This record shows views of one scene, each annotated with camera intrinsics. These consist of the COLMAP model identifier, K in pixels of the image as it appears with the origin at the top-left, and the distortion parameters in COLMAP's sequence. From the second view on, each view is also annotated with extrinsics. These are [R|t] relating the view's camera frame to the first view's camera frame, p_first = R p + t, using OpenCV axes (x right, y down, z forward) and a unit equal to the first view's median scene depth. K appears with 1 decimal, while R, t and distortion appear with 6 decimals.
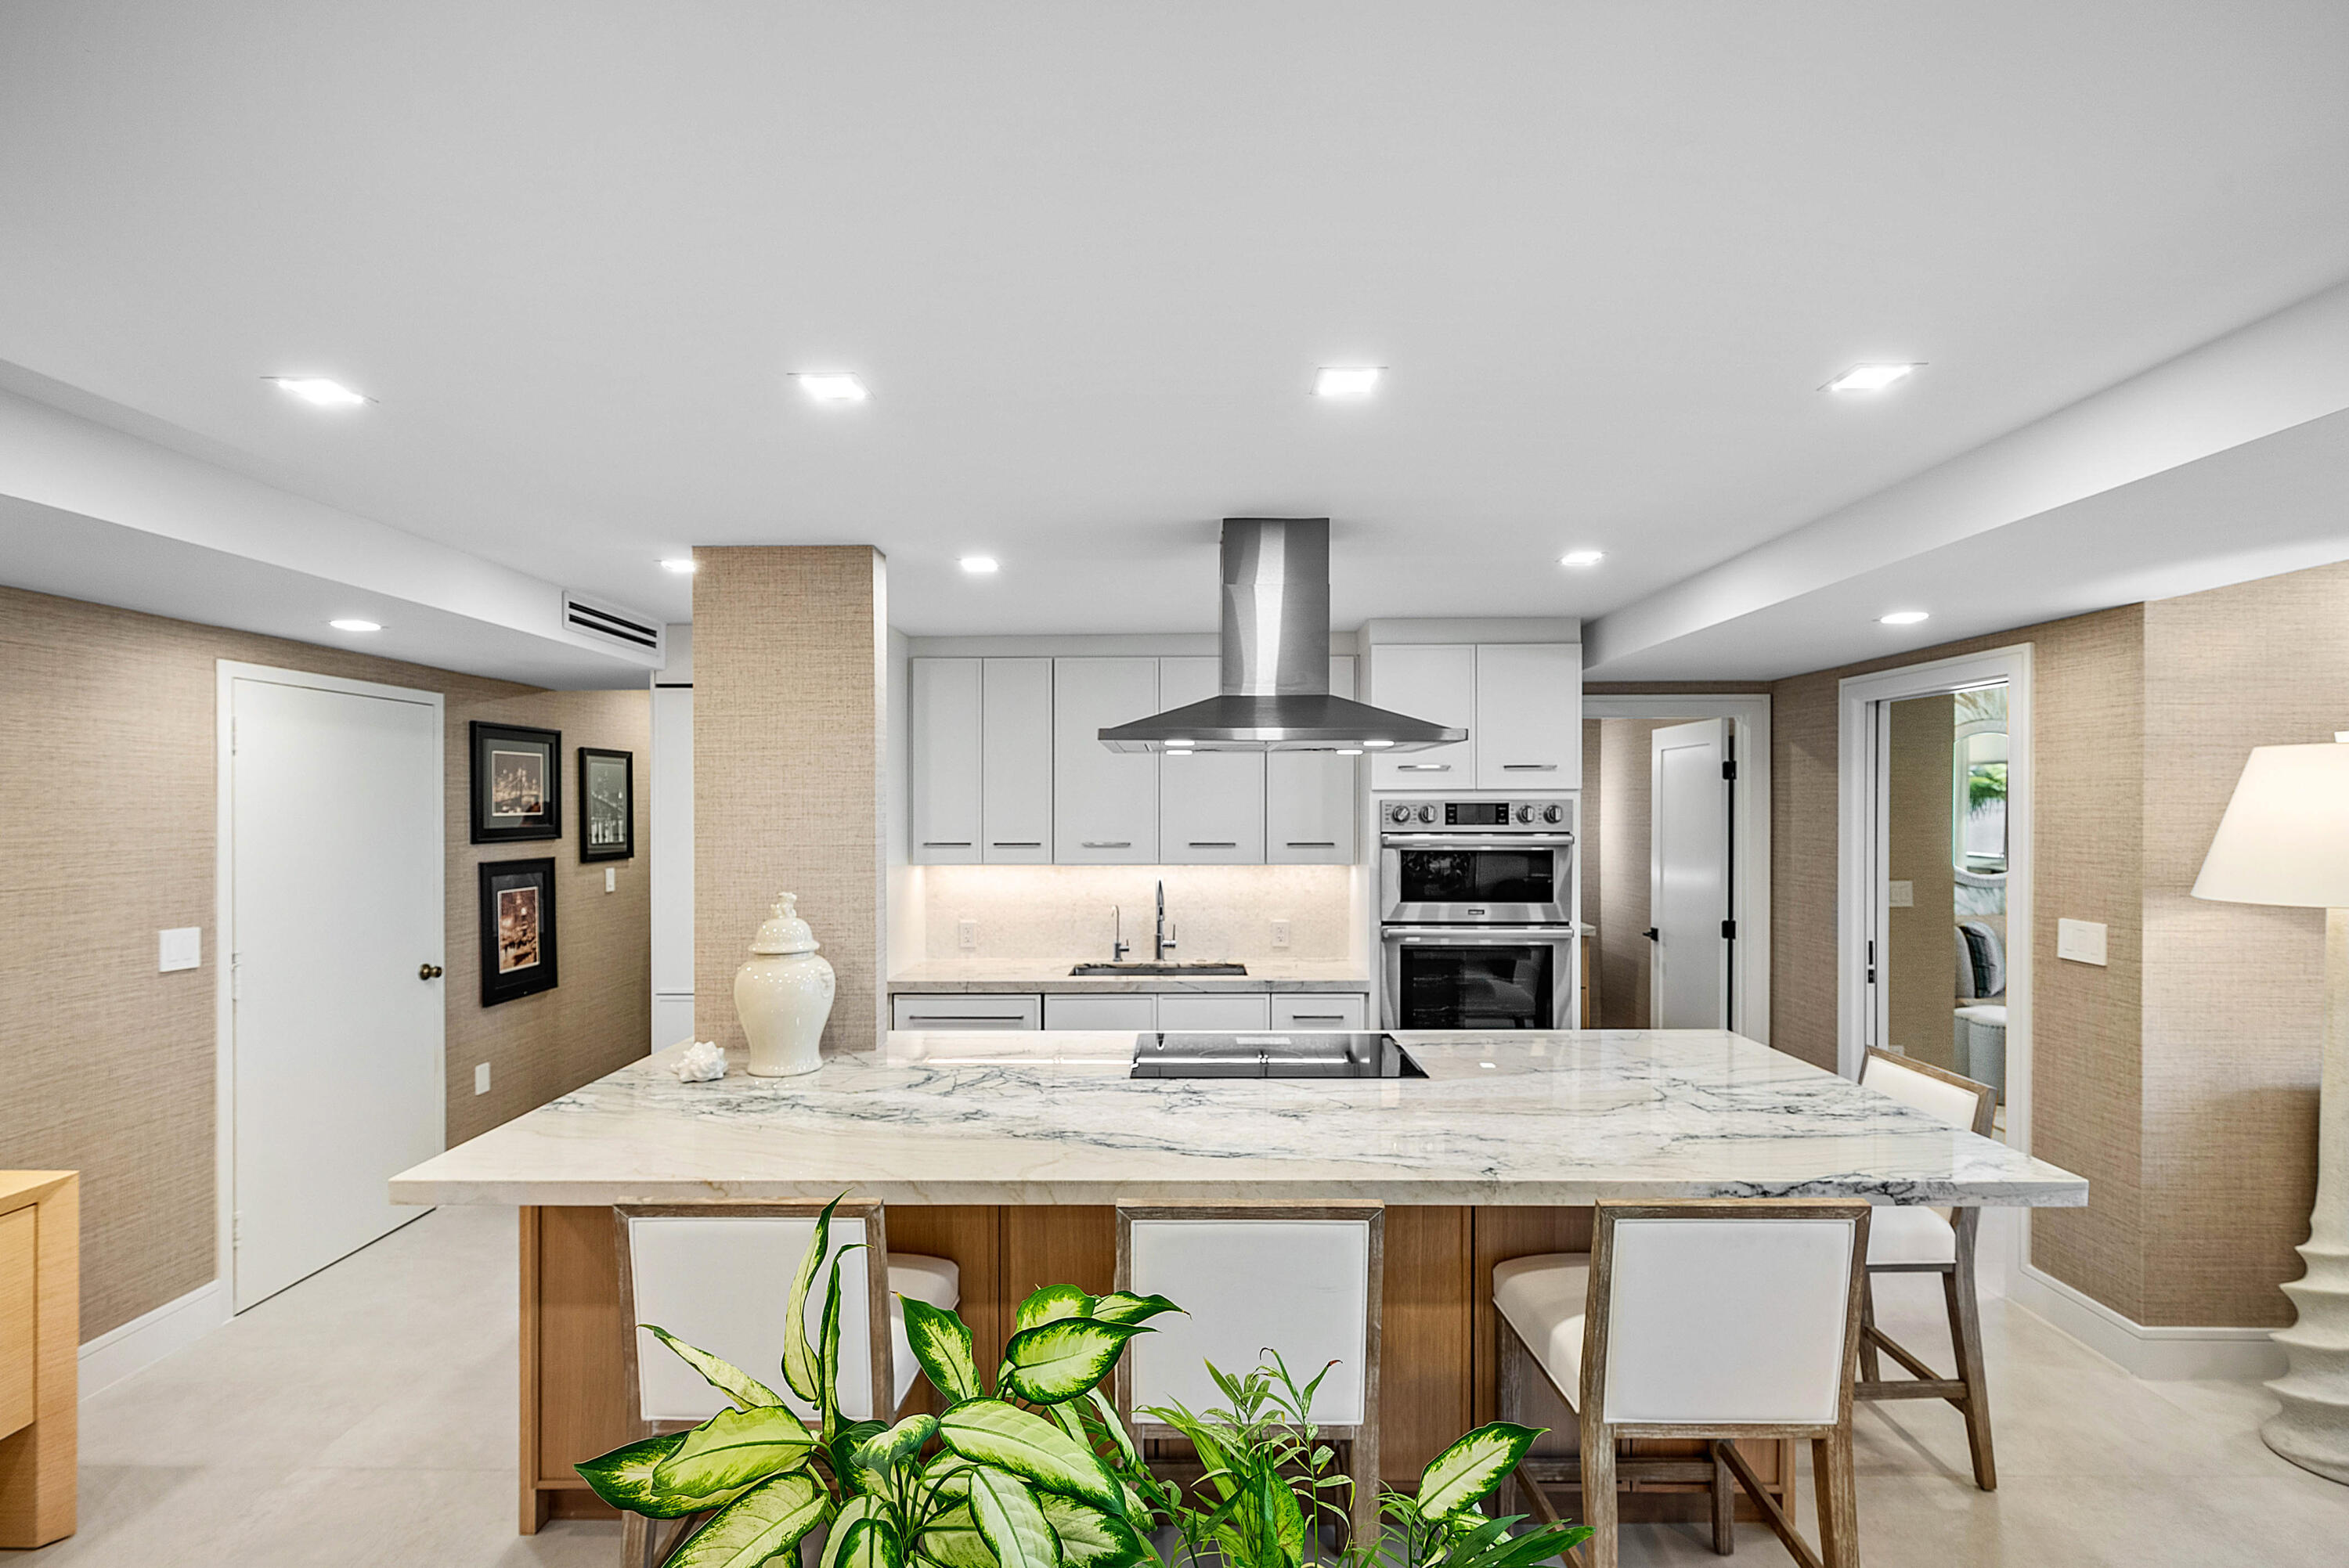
lens RADIAL K [[1042.0, 0, 1130.2], [0, 1042.0, 807.7], [0, 0, 1]] dist [-0.001661, 0.000019]
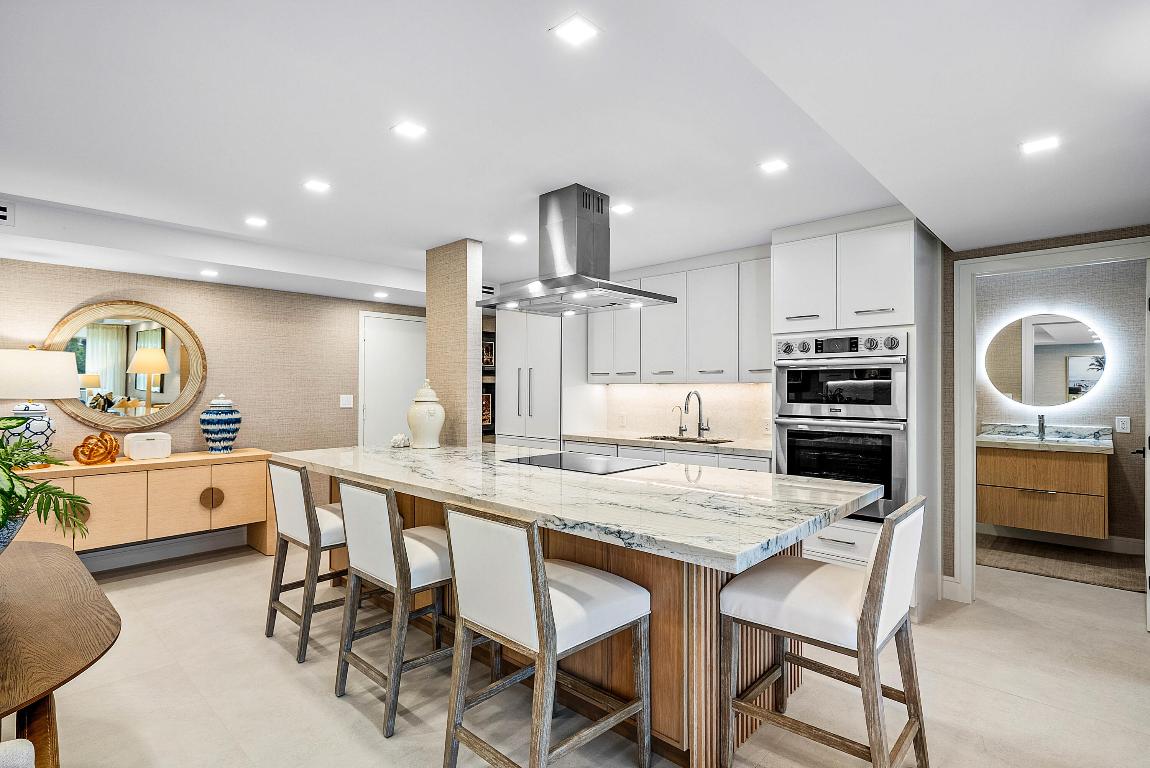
lens RADIAL K [[540.7, 0, 573.2], [0, 540.7, 377.7], [0, 0, 1]] dist [-0.002578, -0.000674]
pose [[0.756171, -0.005930, -0.654348, 0.556637], [-0.004251, 0.999893, -0.013974, 0.065710], [0.654361, 0.013348, 0.756065, 0.155429]]
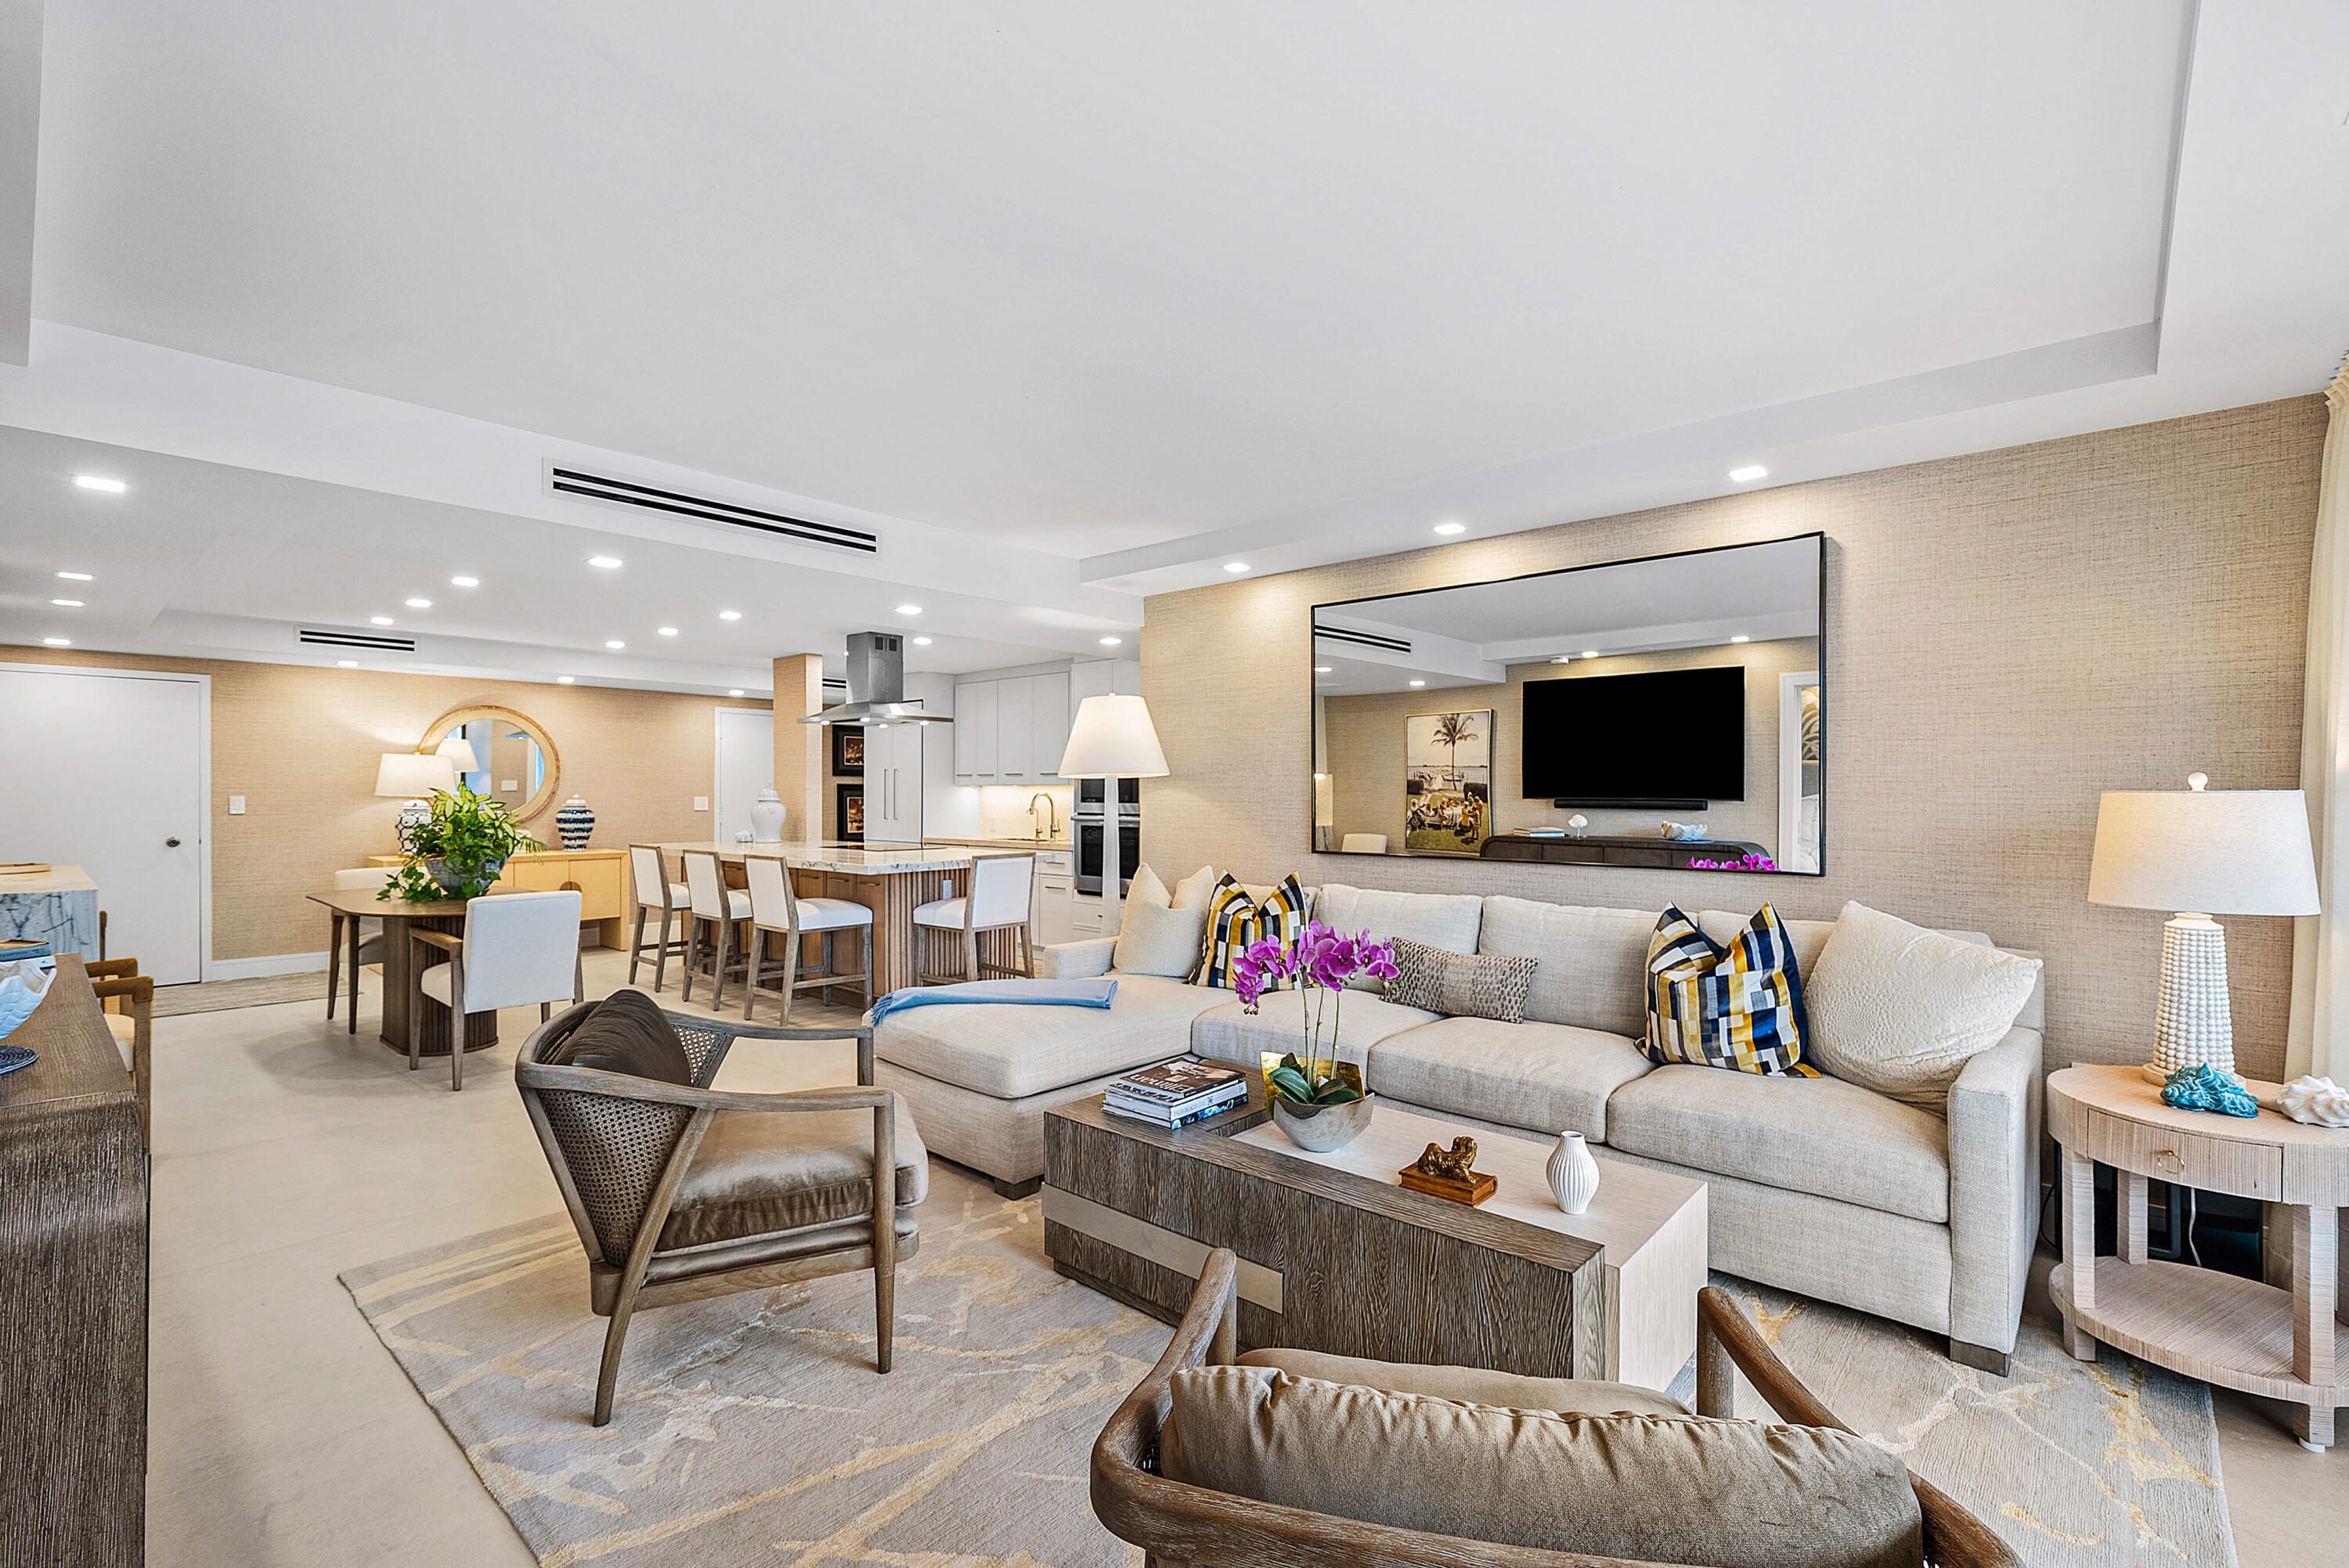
lens RADIAL K [[1042.0, 0, 1192.6], [0, 1042.0, 791.0], [0, 0, 1]] dist [-0.001661, 0.000019]
pose [[0.769797, 0.006064, -0.638260, 1.625326], [-0.007528, 0.999972, 0.000422, 0.068455], [0.638245, 0.004480, 0.769820, -0.310495]]
